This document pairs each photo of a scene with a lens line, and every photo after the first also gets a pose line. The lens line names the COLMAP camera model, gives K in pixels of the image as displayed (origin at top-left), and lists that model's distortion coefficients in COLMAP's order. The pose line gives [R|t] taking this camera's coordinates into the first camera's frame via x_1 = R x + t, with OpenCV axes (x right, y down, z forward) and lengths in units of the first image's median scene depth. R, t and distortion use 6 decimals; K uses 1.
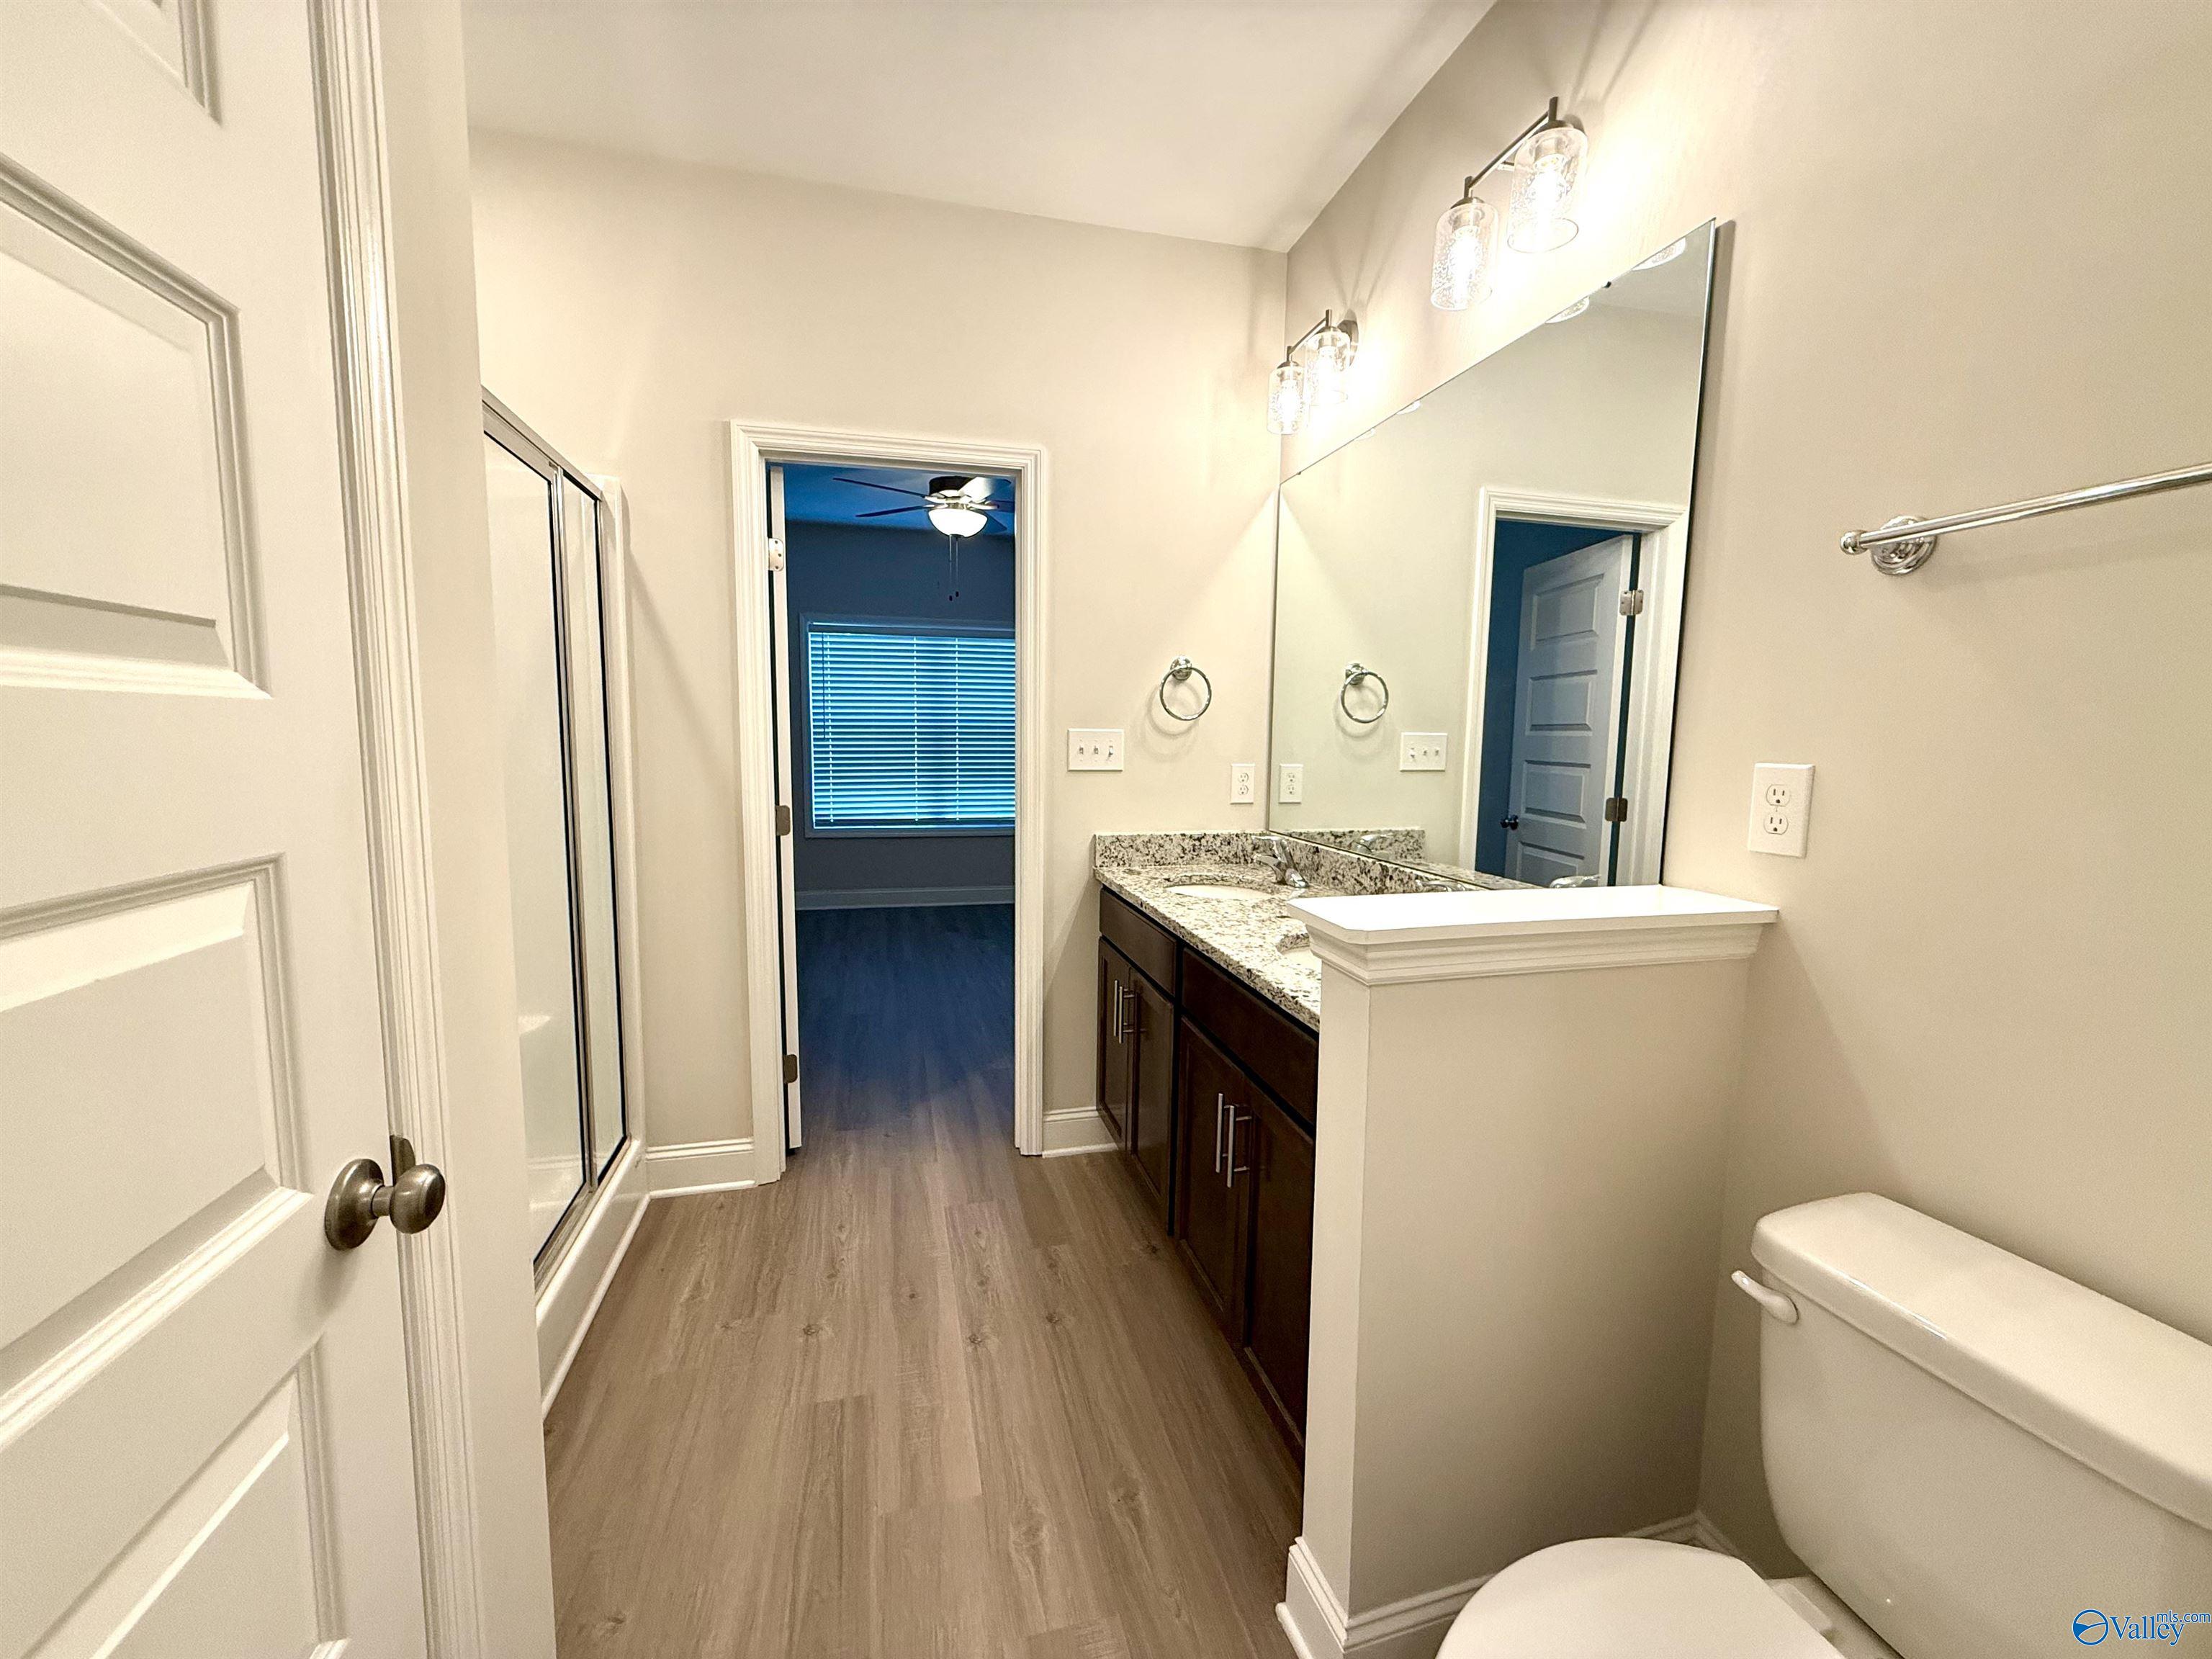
lens RADIAL K [[883.3, 0, 1100.9], [0, 883.3, 826.8], [0, 0, 1]] dist [0.001460, -0.000489]
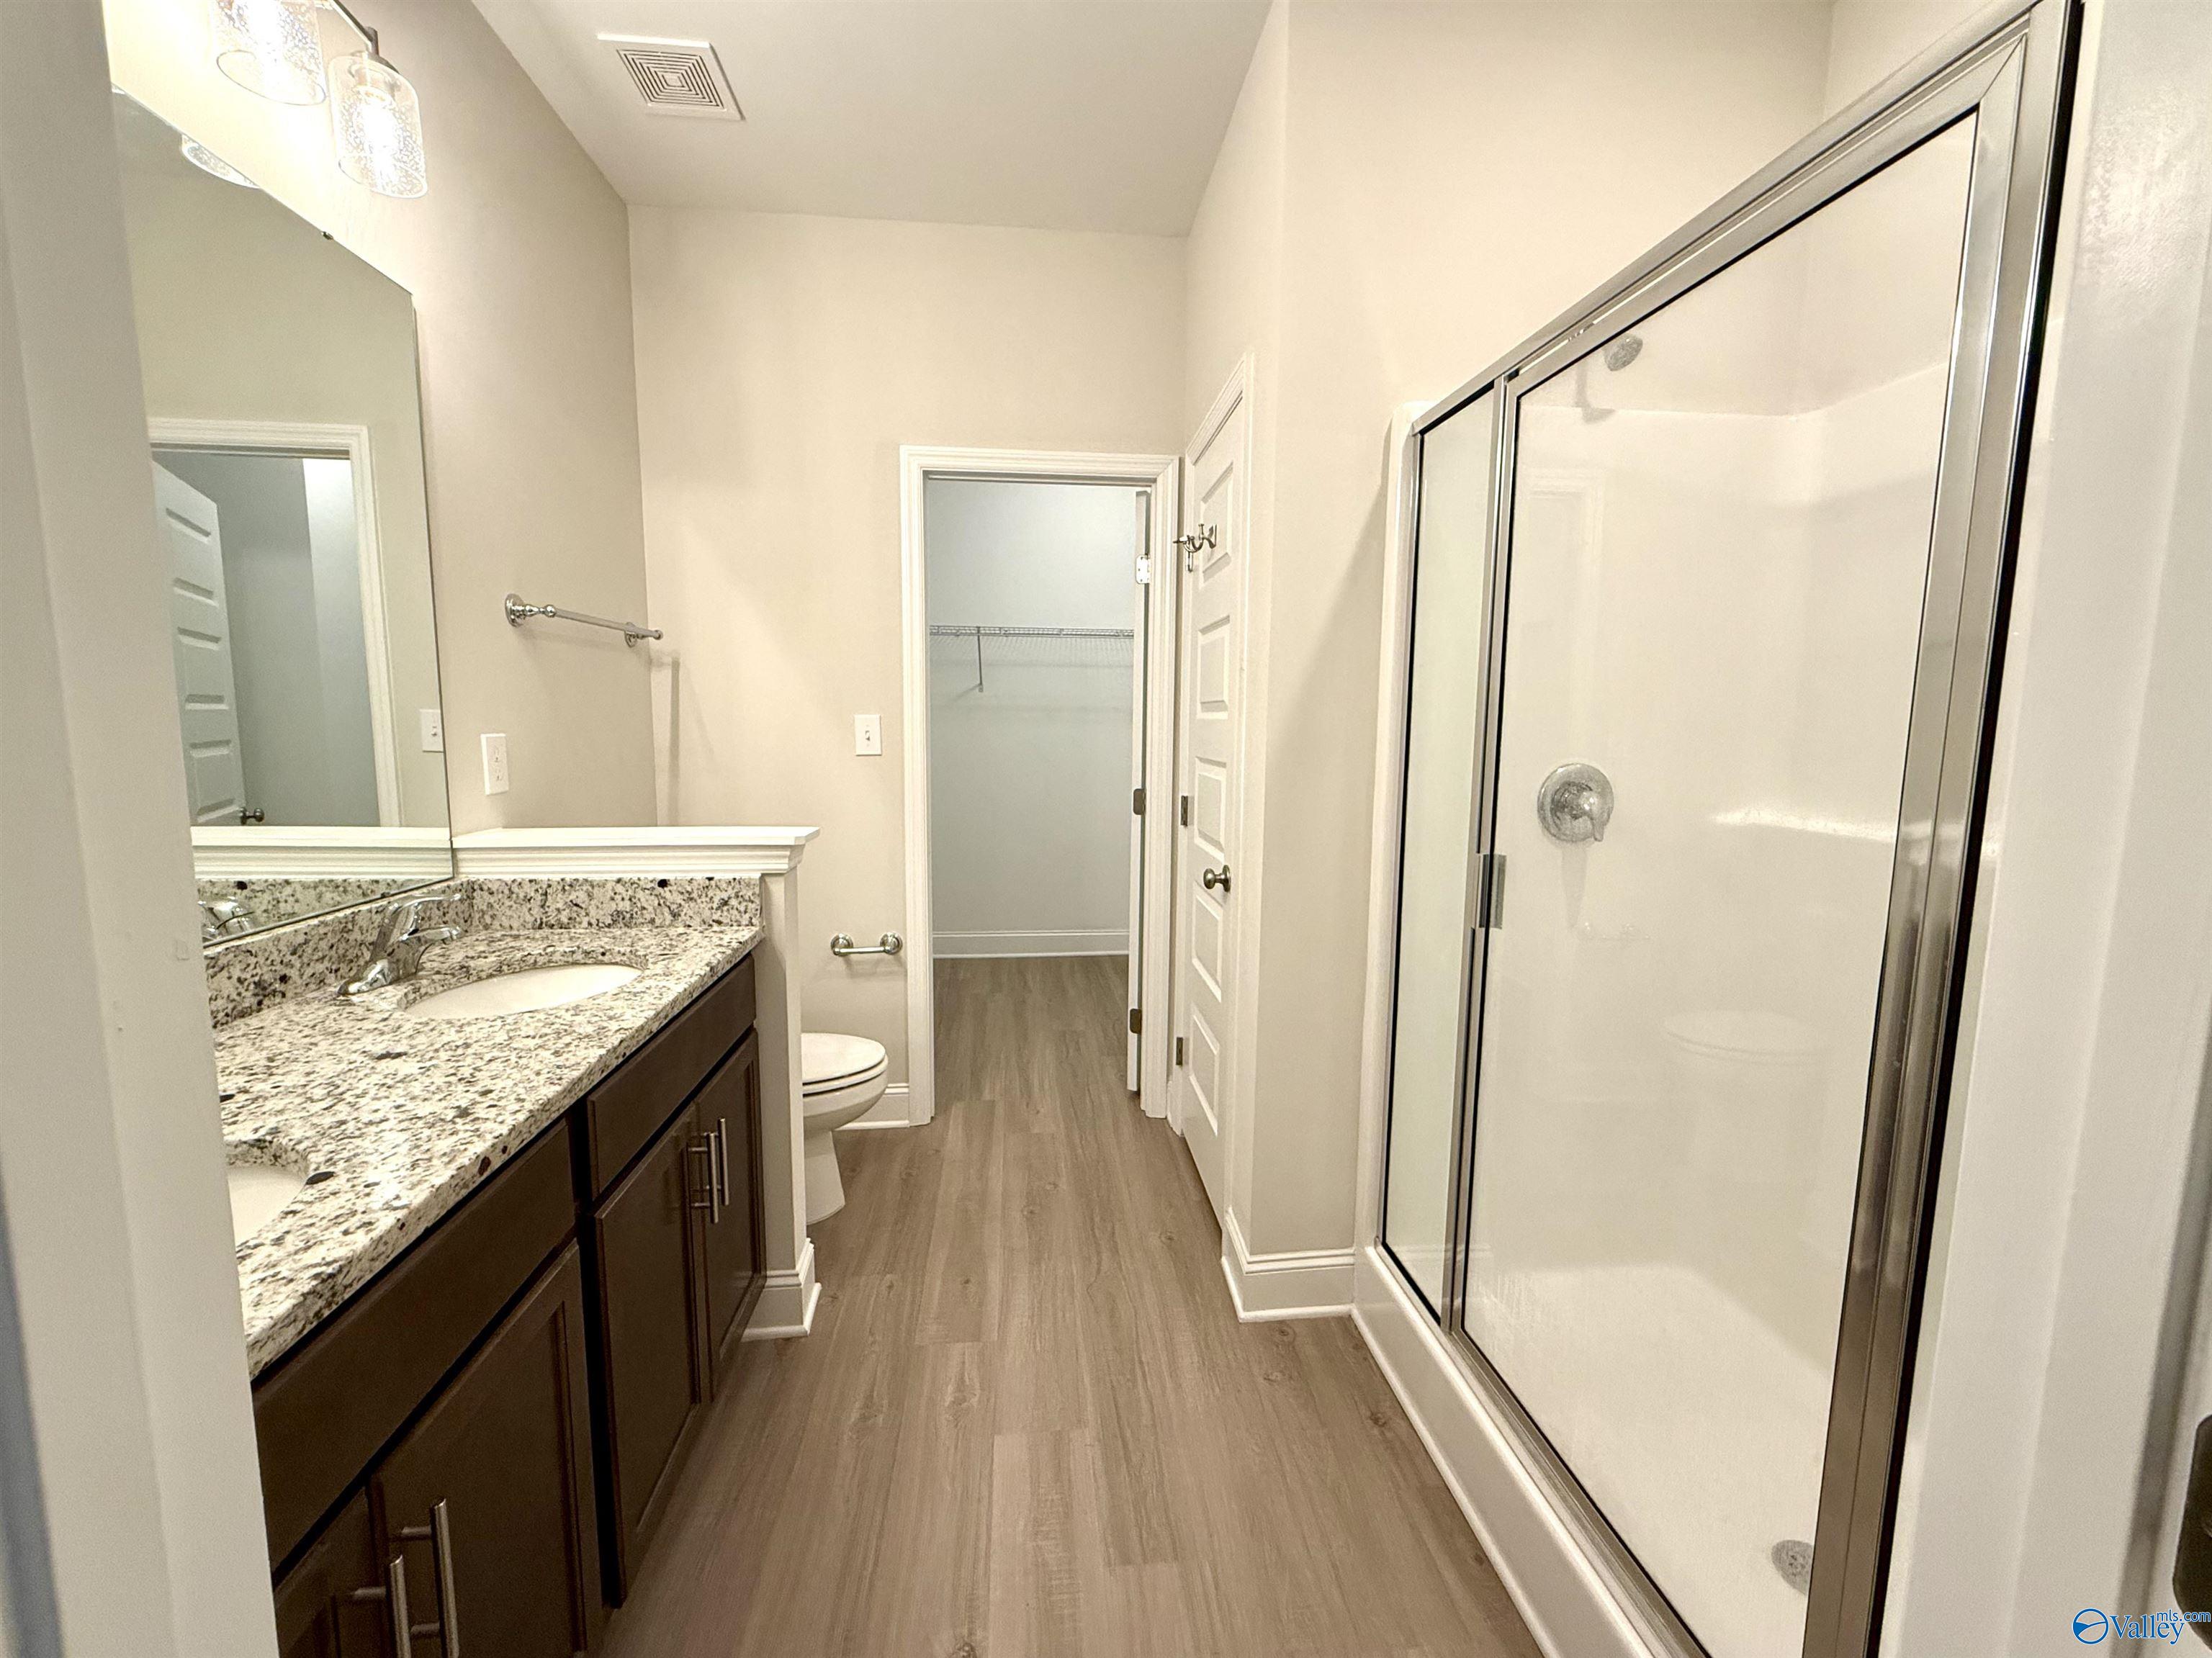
lens RADIAL K [[883.3, 0, 1100.9], [0, 883.3, 826.3], [0, 0, 1]] dist [0.001460, -0.000489]
pose [[-0.988725, -0.036219, 0.145298, -0.369204], [-0.003961, 0.976295, 0.216408, -0.189008], [-0.149692, 0.213393, -0.965430, 1.756996]]
